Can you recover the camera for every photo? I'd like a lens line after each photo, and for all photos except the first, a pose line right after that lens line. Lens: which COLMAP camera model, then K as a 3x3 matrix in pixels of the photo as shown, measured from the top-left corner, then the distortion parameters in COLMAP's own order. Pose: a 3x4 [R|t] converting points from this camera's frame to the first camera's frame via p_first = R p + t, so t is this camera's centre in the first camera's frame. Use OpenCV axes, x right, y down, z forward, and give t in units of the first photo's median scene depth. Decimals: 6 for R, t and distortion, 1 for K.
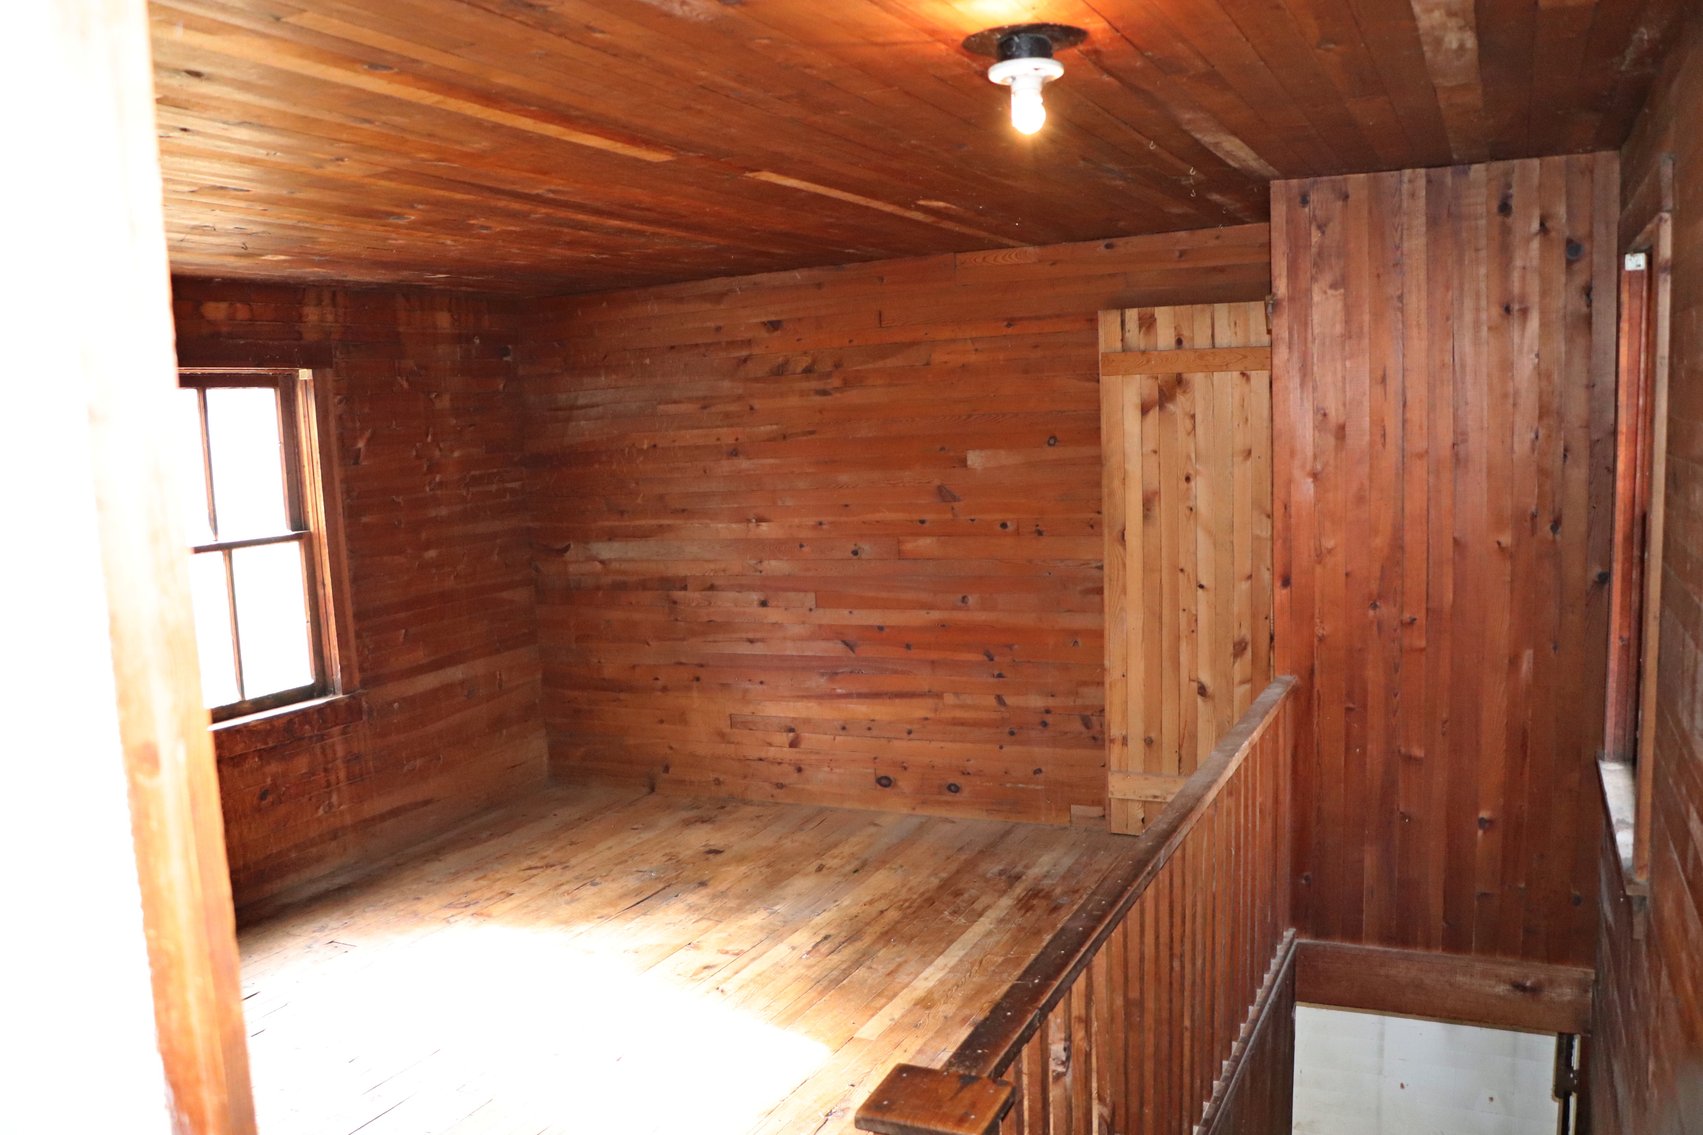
lens RADIAL K [[1388.1, 0, 849.8], [0, 1388.1, 590.1], [0, 0, 1]] dist [-0.175791, 0.141656]
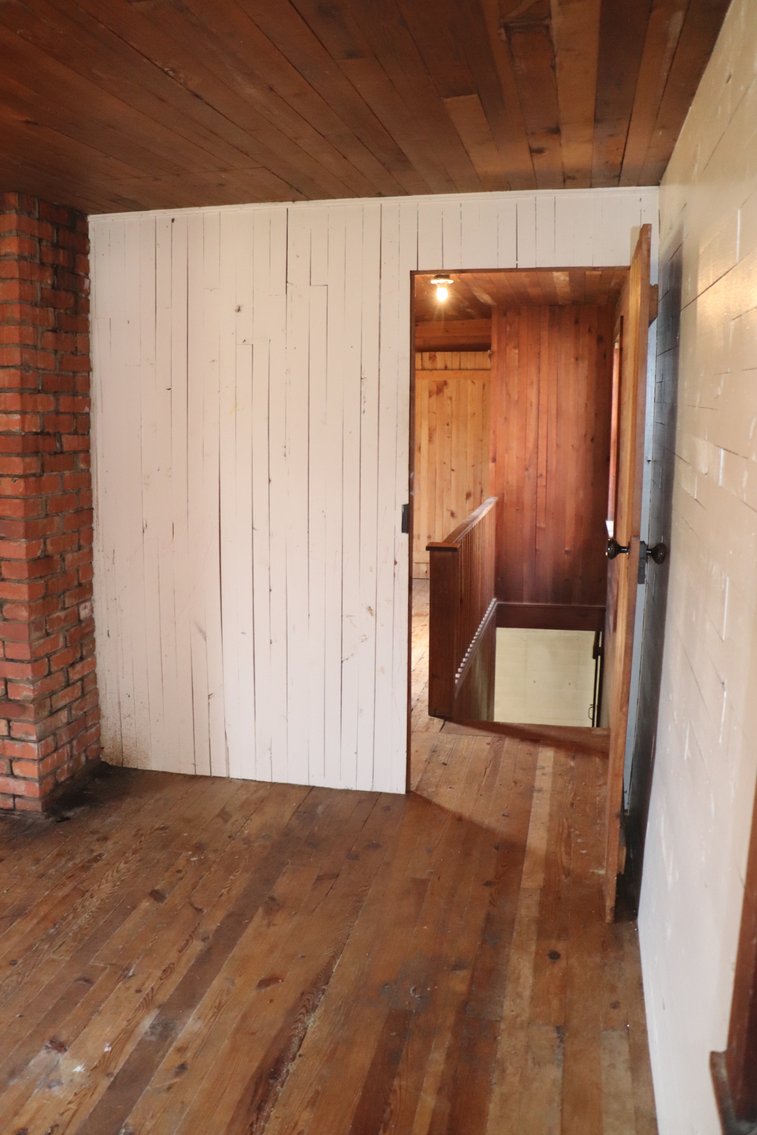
lens RADIAL K [[925.1, 0, 378.5], [0, 925.1, 567.5], [0, 0, 1]] dist [-0.175791, 0.141656]
pose [[0.970542, -0.002330, 0.240922, -0.320705], [-0.006495, 0.999337, 0.035829, 0.138365], [-0.240845, -0.036338, 0.969883, -0.662860]]
